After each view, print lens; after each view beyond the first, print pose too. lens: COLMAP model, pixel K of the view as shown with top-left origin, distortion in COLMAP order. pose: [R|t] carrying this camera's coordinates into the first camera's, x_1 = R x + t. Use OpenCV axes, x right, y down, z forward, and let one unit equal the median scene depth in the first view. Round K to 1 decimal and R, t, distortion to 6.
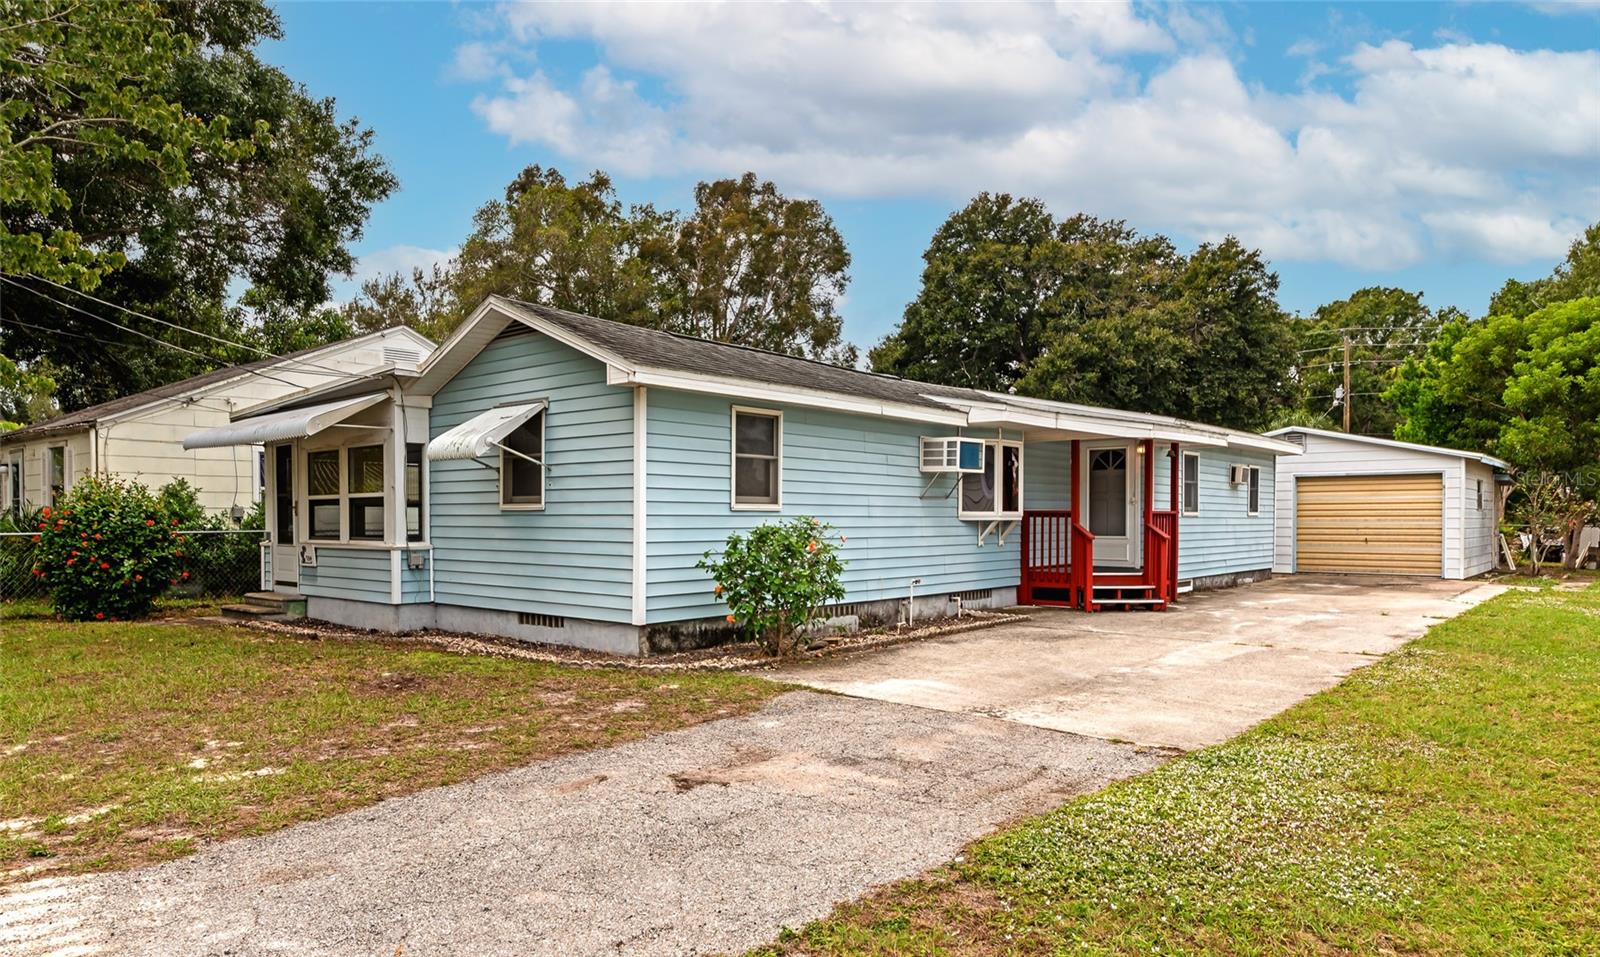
lens RADIAL K [[966.7, 0, 766.1], [0, 966.7, 533.8], [0, 0, 1]] dist [0.002111, -0.004695]
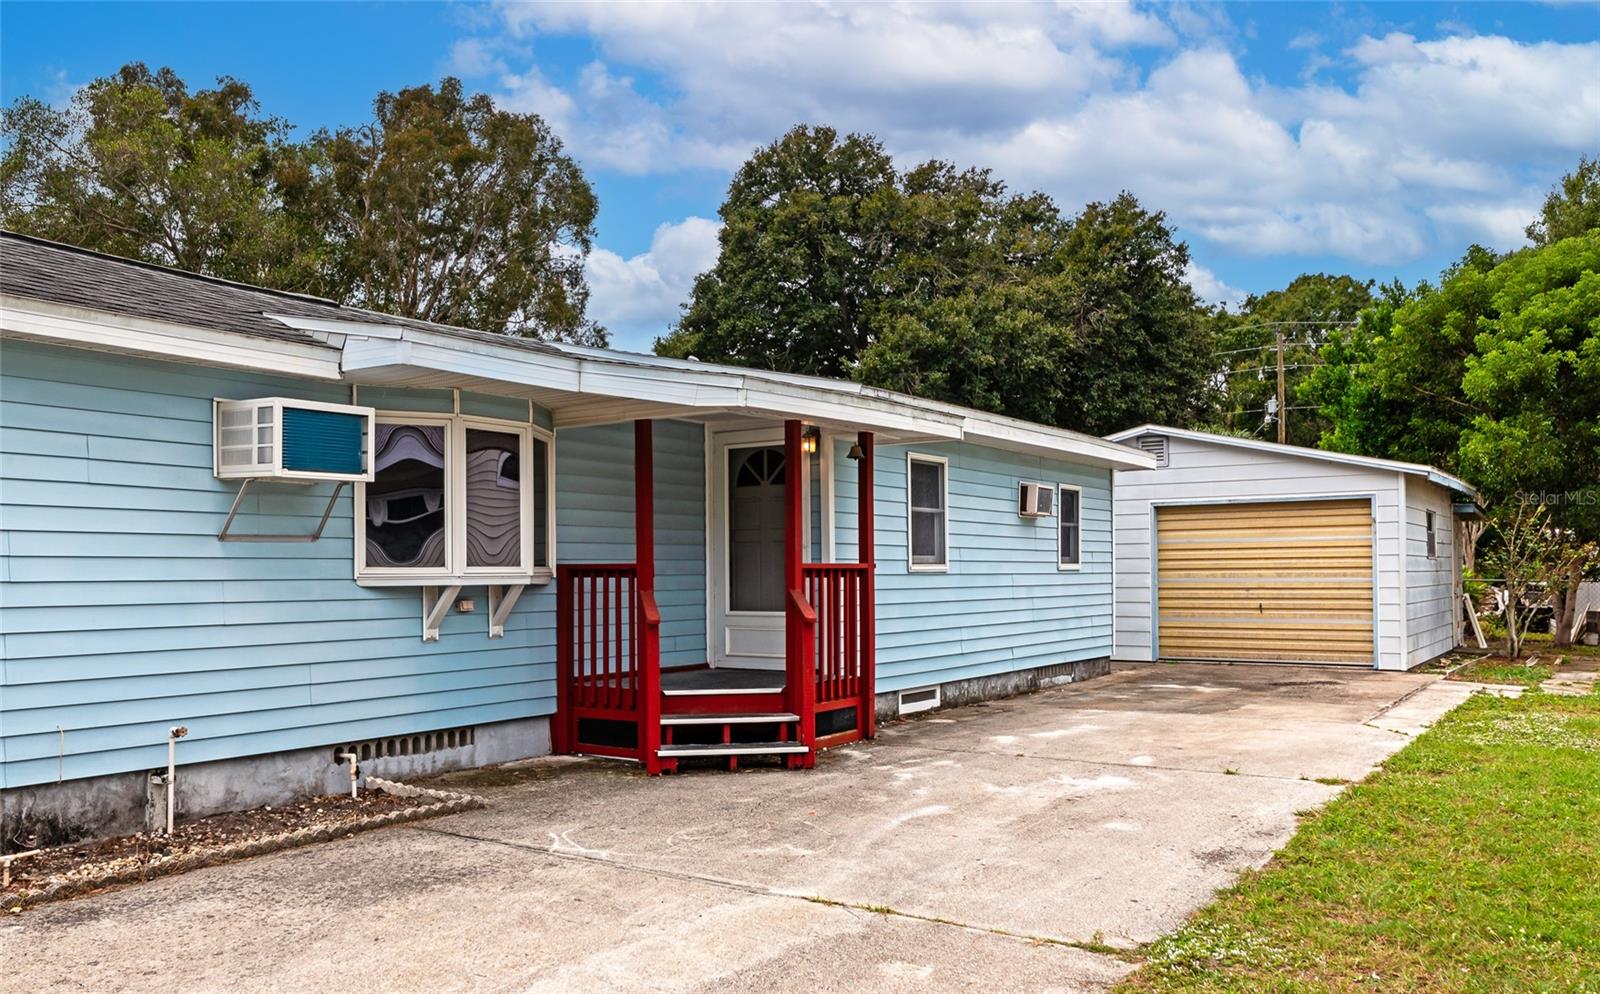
lens RADIAL K [[1242.8, 0, 728.3], [0, 1242.8, 563.0], [0, 0, 1]] dist [-0.005282, -0.002831]
pose [[0.994254, -0.007046, 0.106819, 0.262150], [0.009764, 0.999641, -0.024941, -0.007250], [-0.106605, 0.025841, 0.993966, 0.326565]]
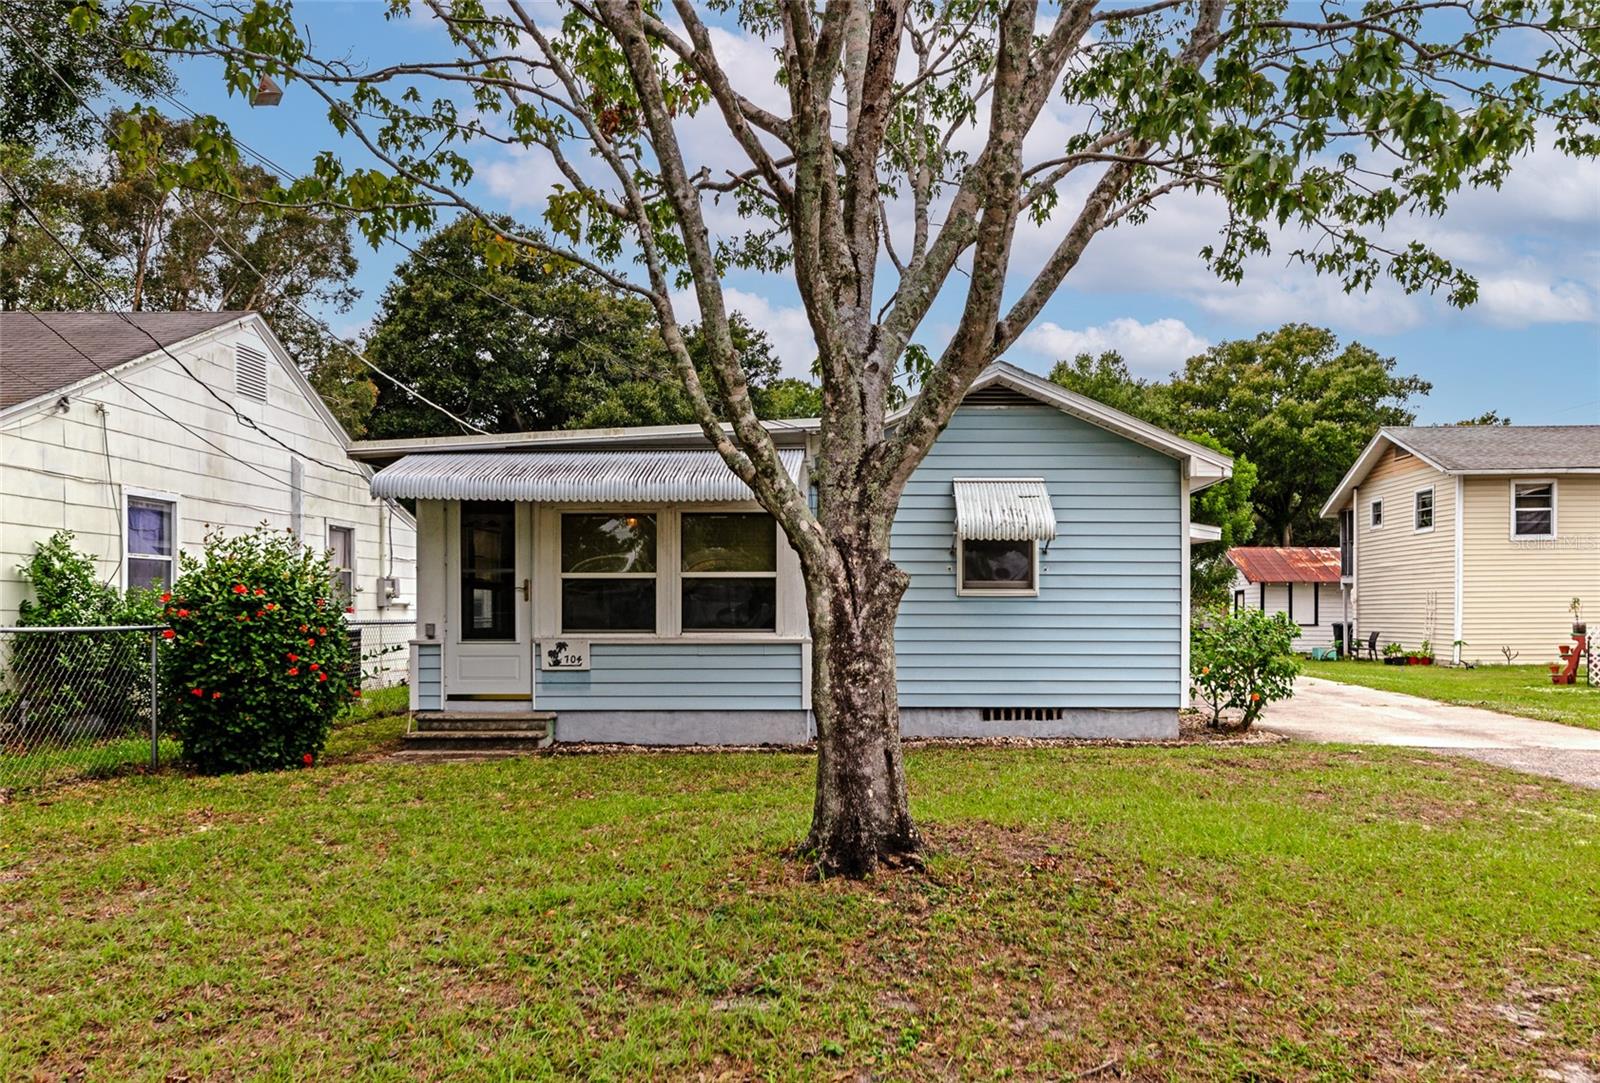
lens RADIAL K [[1210.3, 0, 837.0], [0, 1210.3, 615.0], [0, 0, 1]] dist [0.006341, -0.009379]
pose [[0.768185, 0.000705, 0.640228, -0.713913], [0.008700, 0.999896, -0.011539, 0.003542], [-0.640169, 0.014434, 0.768099, 0.137609]]
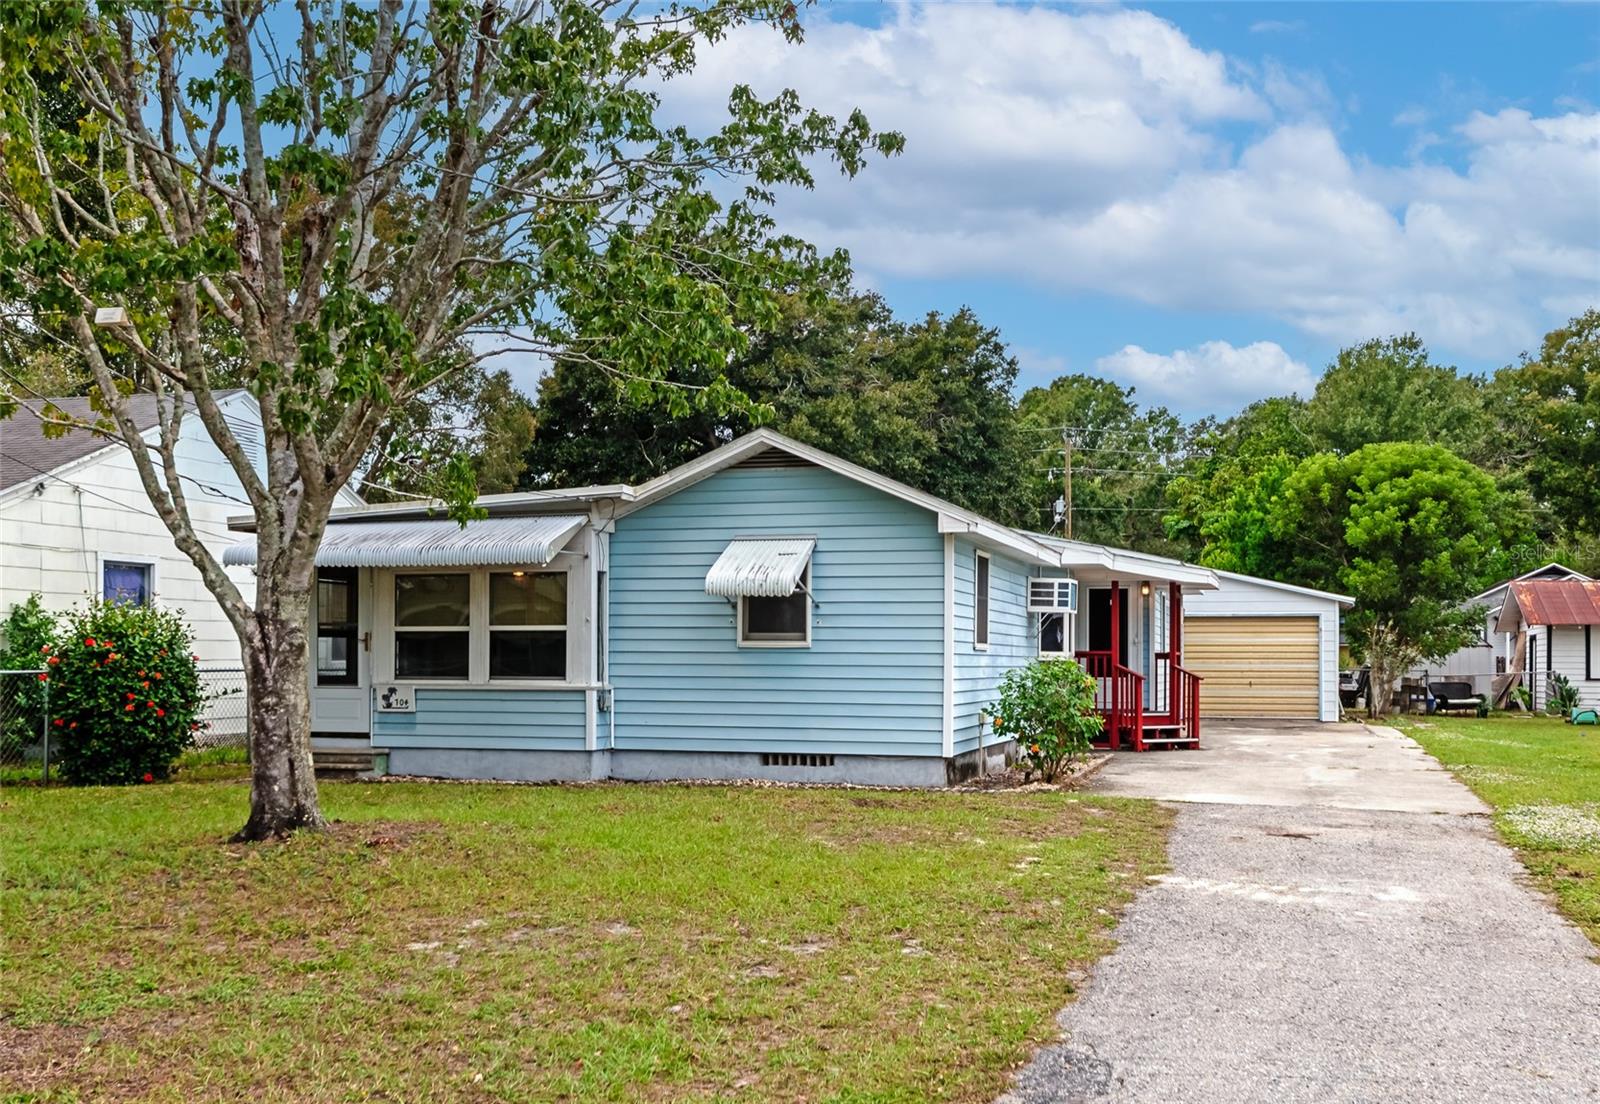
lens RADIAL K [[1512.3, 0, 818.7], [0, 1512.3, 630.2], [0, 0, 1]] dist [-0.000566, 0.000000]
pose [[0.906414, 0.013478, 0.422176, -0.550687], [0.001231, 0.999402, -0.034547, 0.007016], [-0.422389, 0.031834, 0.905855, -0.256260]]
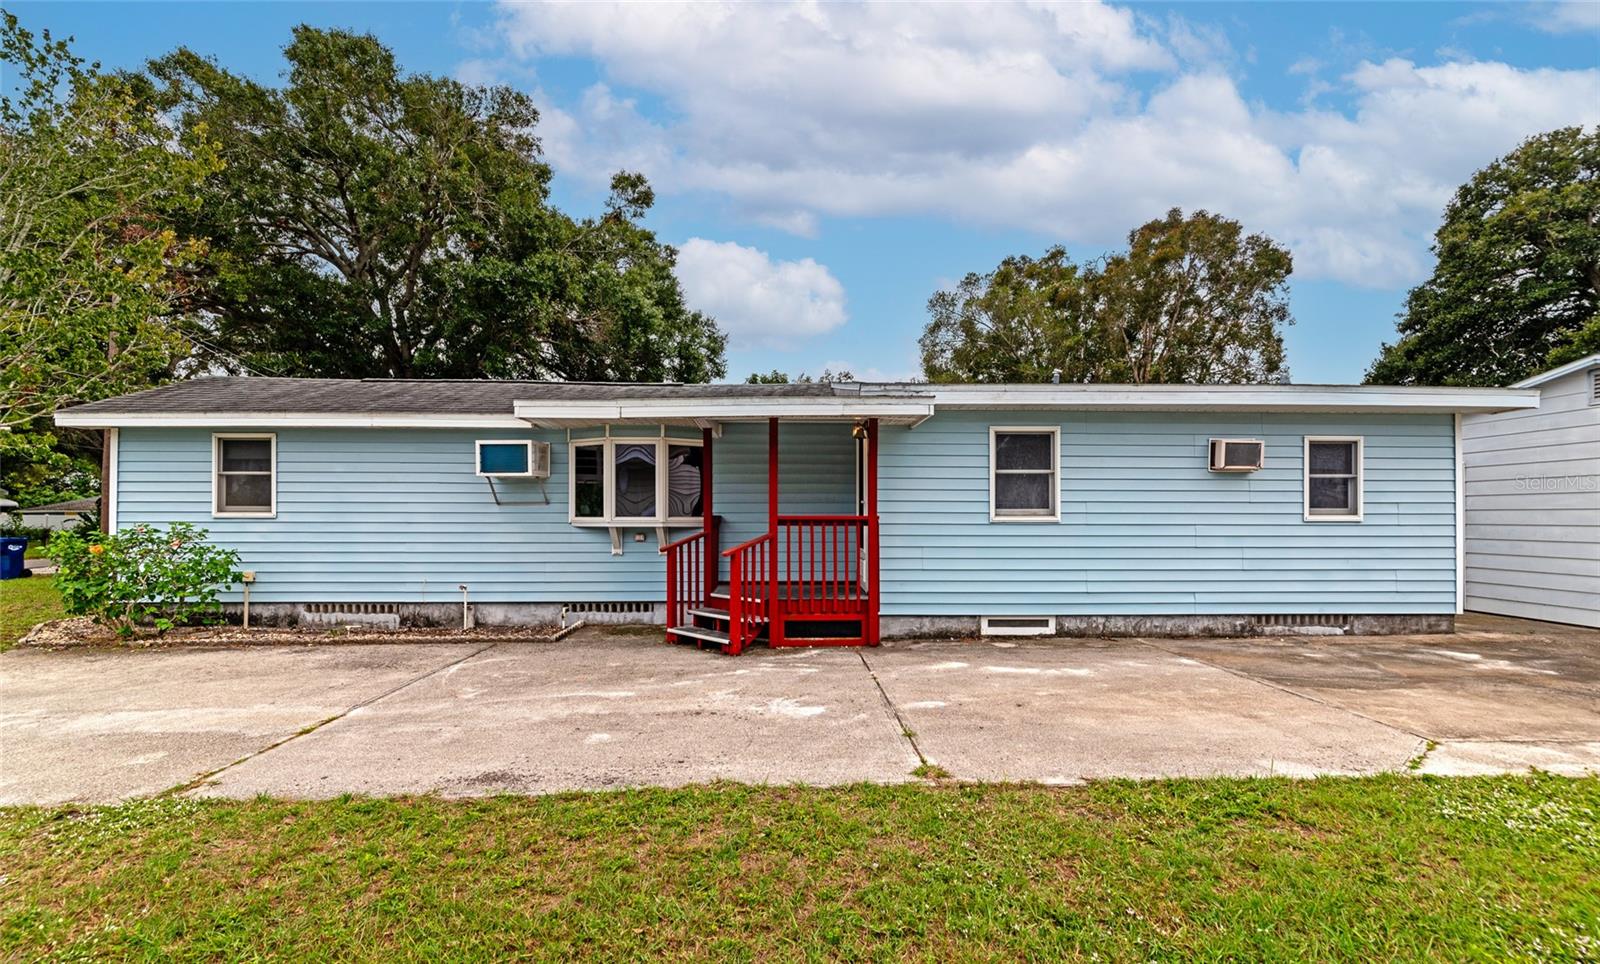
lens RADIAL K [[645.2, 0, 810.4], [0, 645.2, 515.4], [0, 0, 1]] dist [-0.006479, 0.000139]
pose [[0.699619, -0.002426, -0.714512, 0.683651], [-0.012486, 0.999800, -0.015621, -0.015008], [0.714407, 0.019850, 0.699449, 0.607578]]
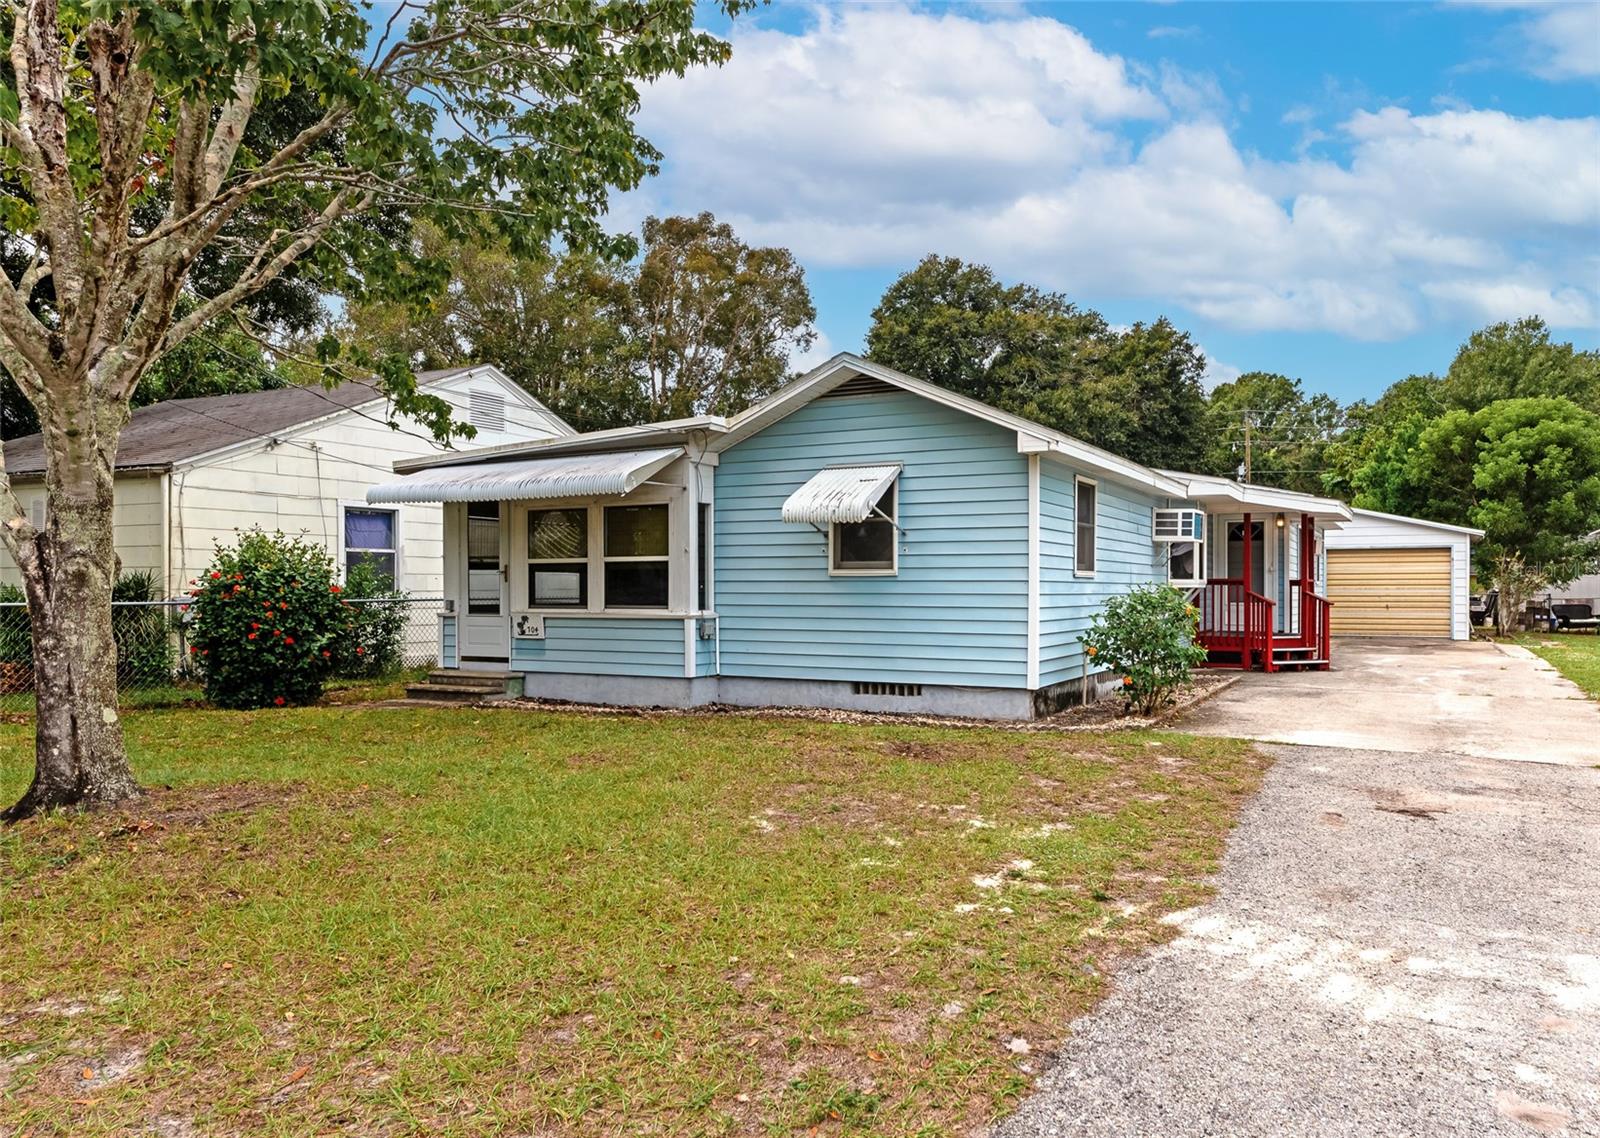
lens RADIAL K [[1040.8, 0, 910.6], [0, 1040.8, 592.0], [0, 0, 1]] dist [0.000033, 0.003745]
pose [[0.962196, -0.000315, 0.272357, -0.316100], [0.003656, 0.999924, -0.011760, 0.002649], [-0.272332, 0.012311, 0.962125, -0.009462]]
